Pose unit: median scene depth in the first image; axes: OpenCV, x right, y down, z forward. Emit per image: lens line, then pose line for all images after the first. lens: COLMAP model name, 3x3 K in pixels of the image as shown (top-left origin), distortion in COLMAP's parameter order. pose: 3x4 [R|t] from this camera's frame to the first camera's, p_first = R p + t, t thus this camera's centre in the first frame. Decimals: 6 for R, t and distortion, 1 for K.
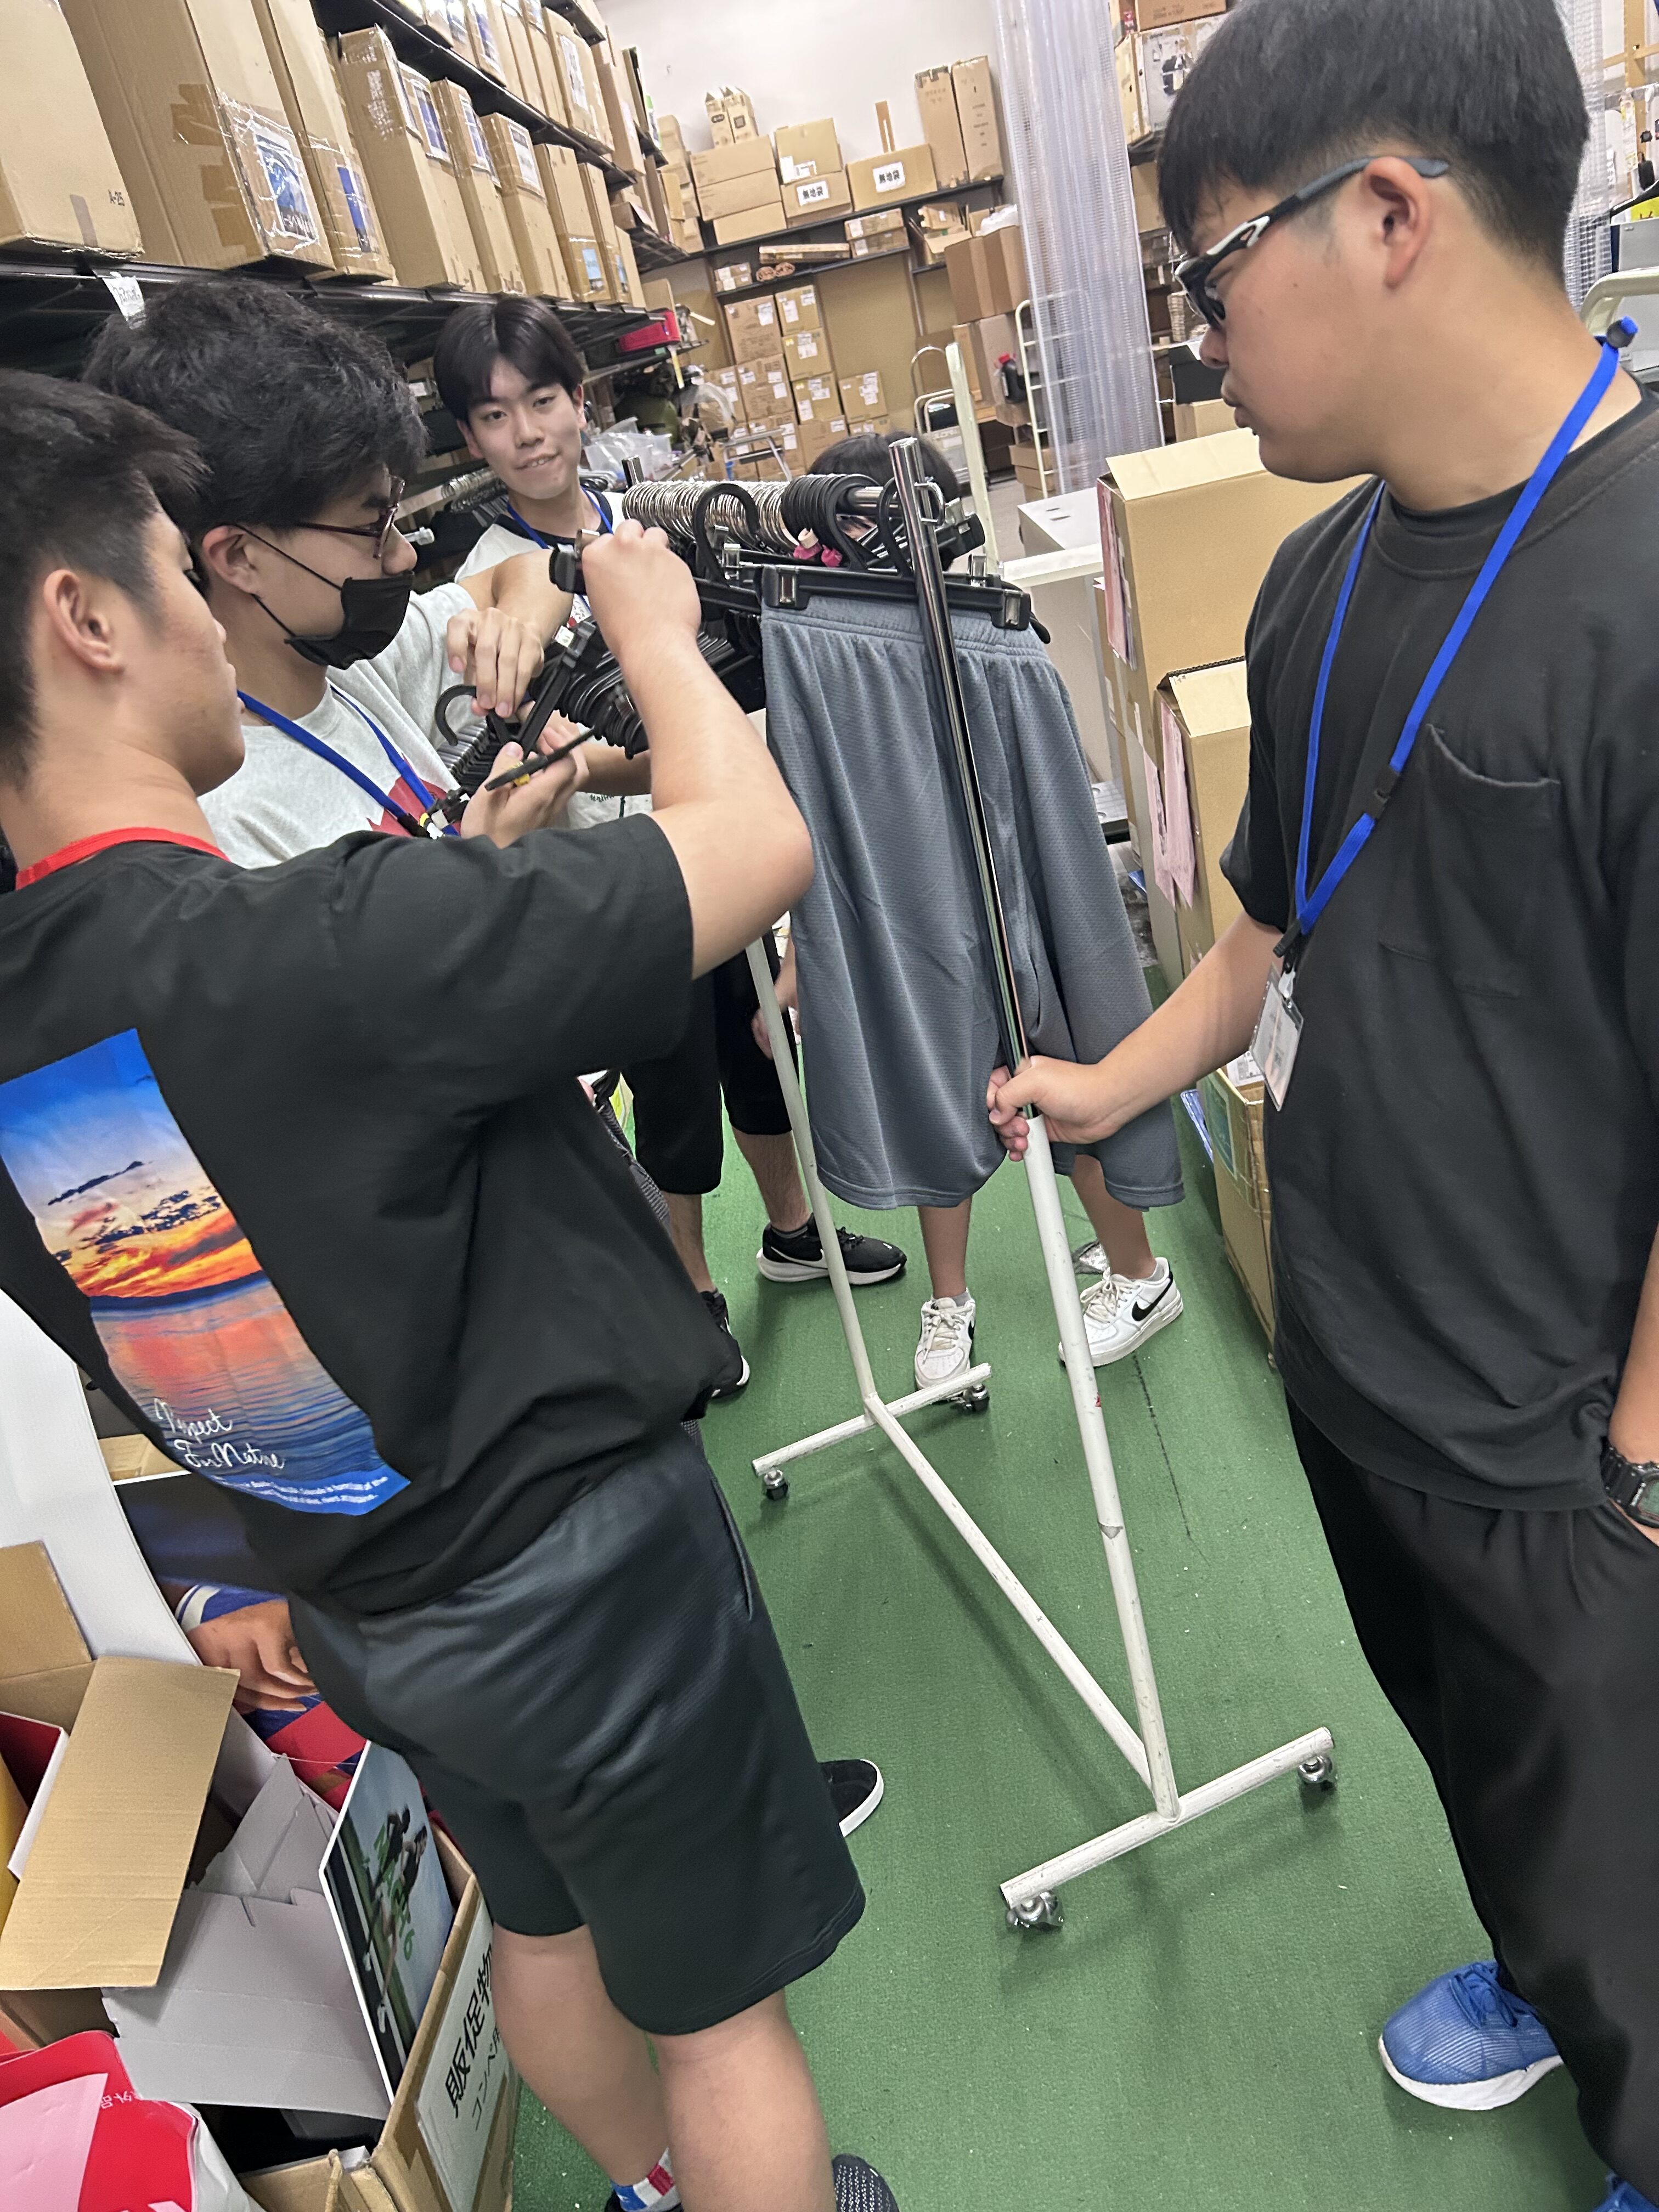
lens RADIAL K [[1661.2, 0, 874.5], [0, 1661.2, 1122.2], [0, 0, 1]] dist [0.046339, -0.048406]
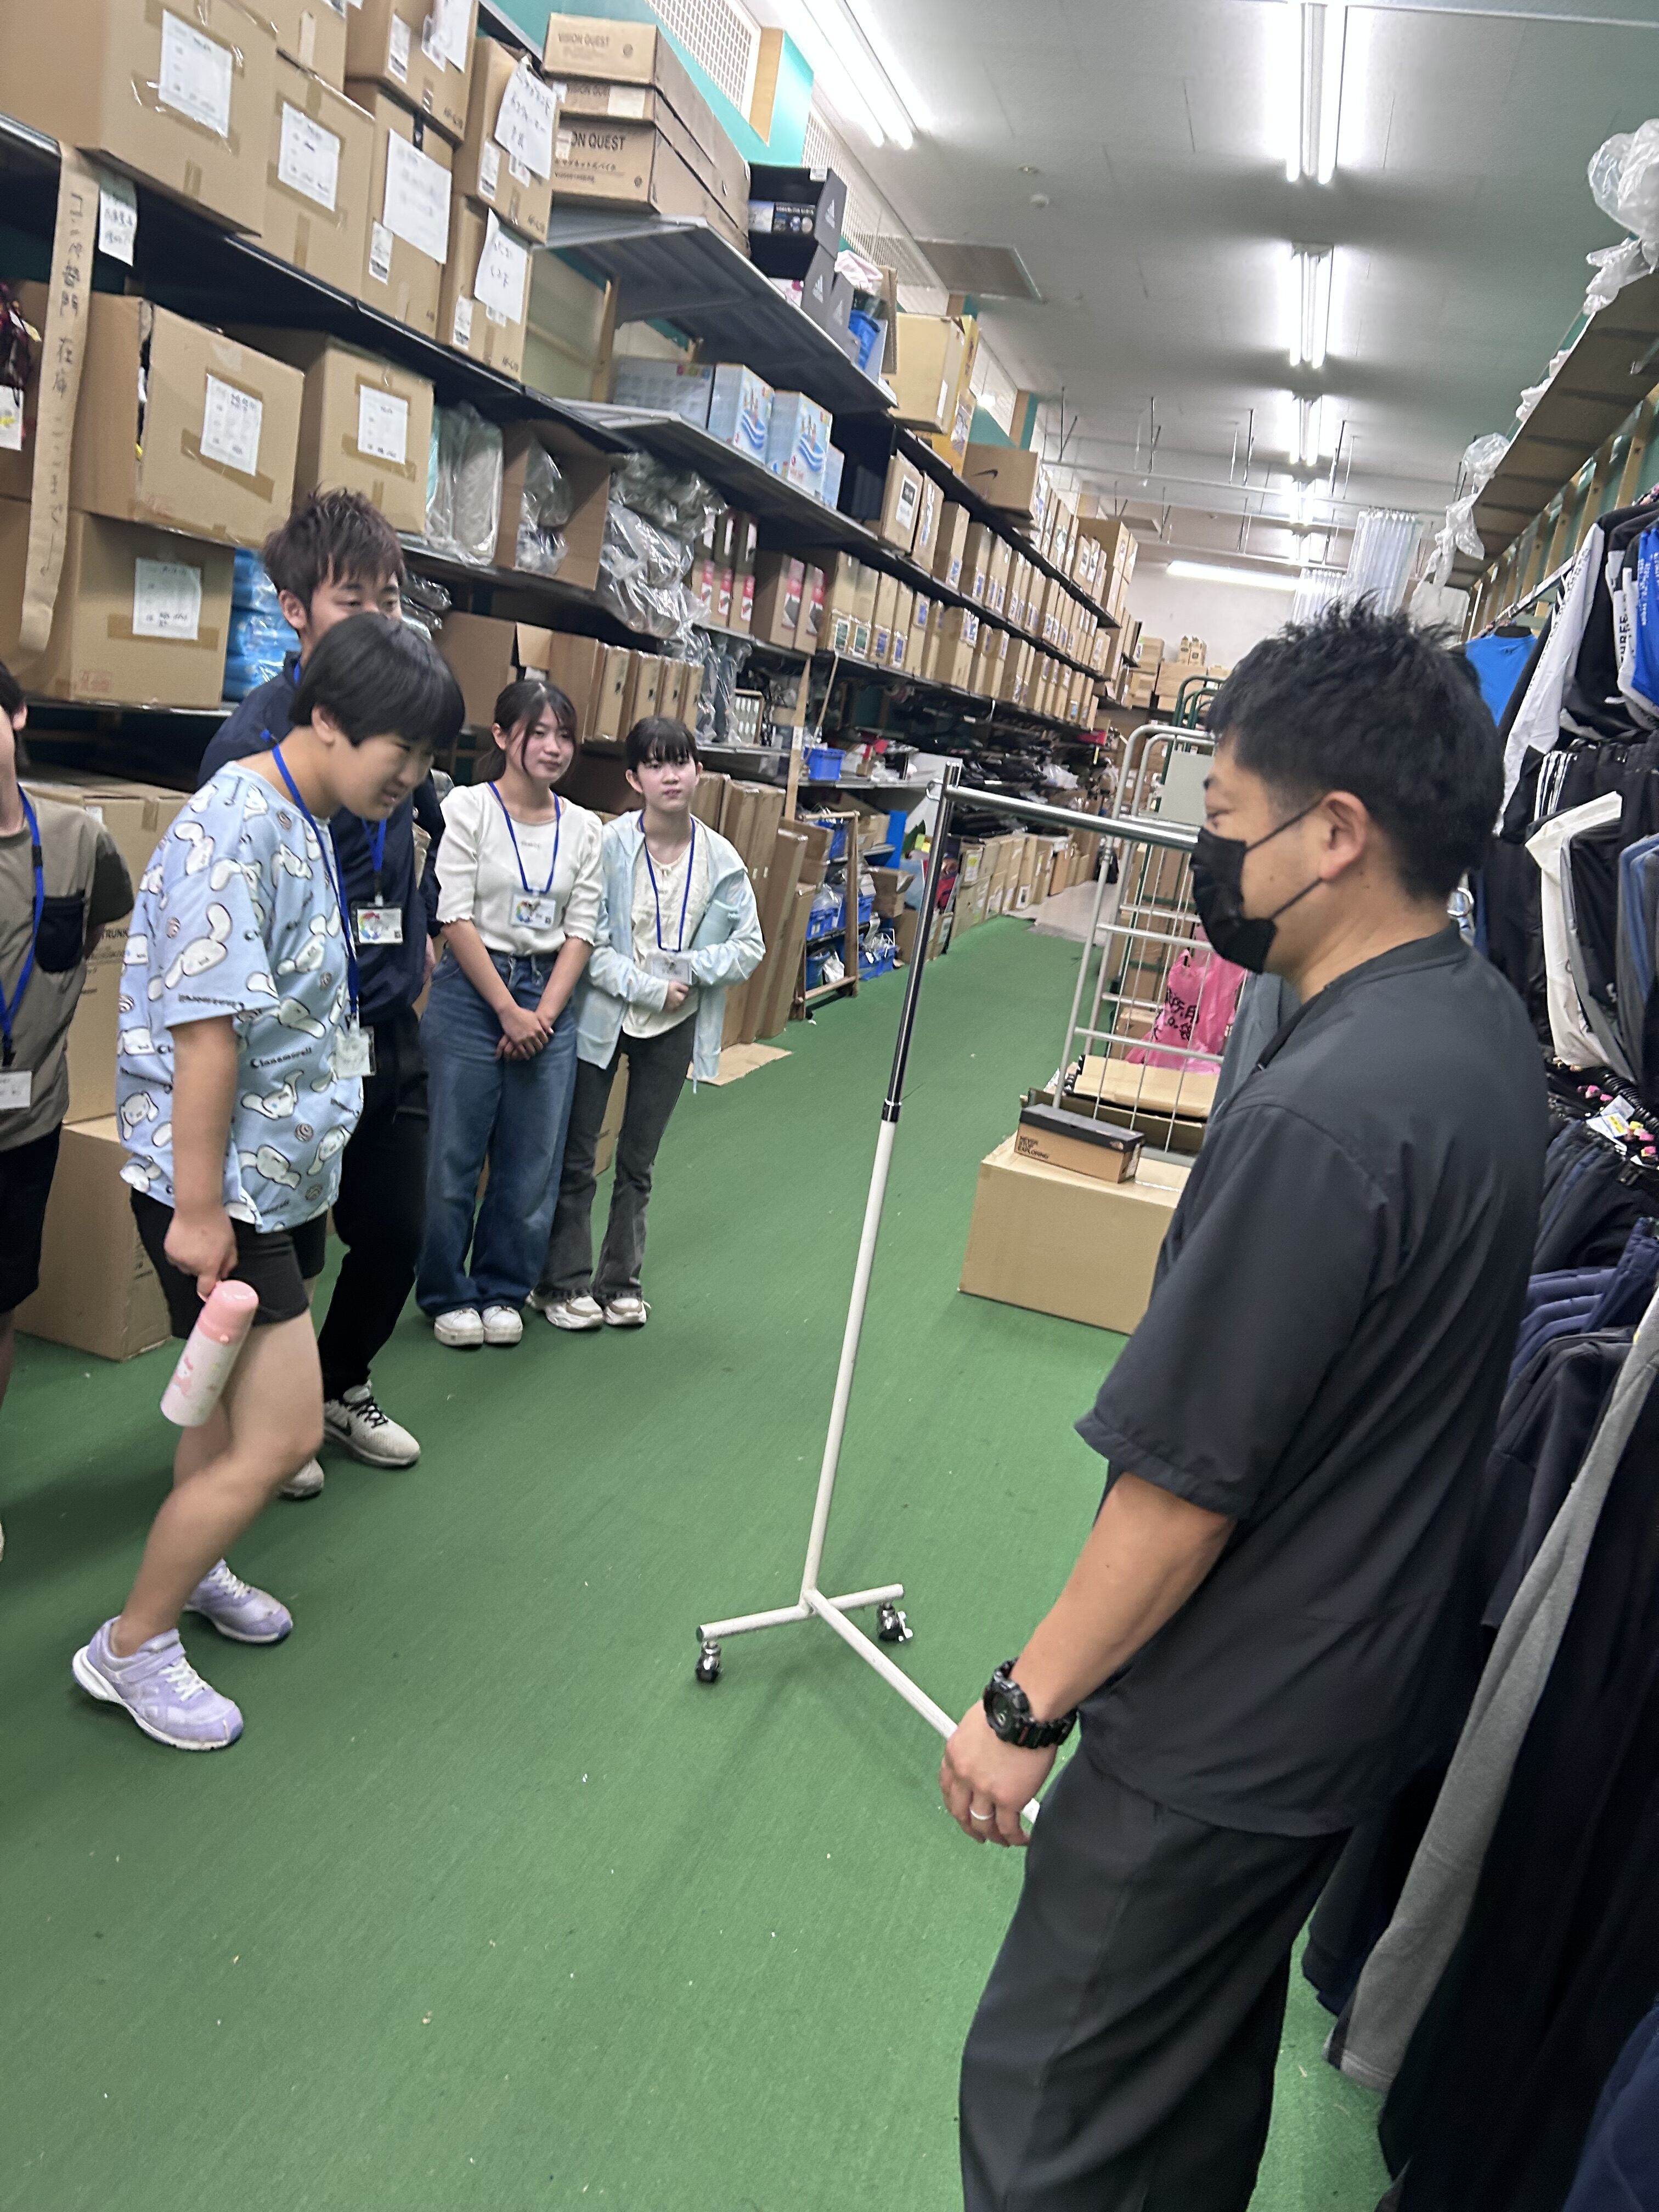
lens RADIAL K [[1661.2, 0, 839.9], [0, 1661.2, 1093.4], [0, 0, 1]] dist [0.046339, -0.048406]
pose [[0.891117, 0.411596, -0.191049, 0.113571], [-0.443192, 0.879833, -0.171683, 0.288522], [0.097428, 0.237661, 0.966450, -0.644972]]
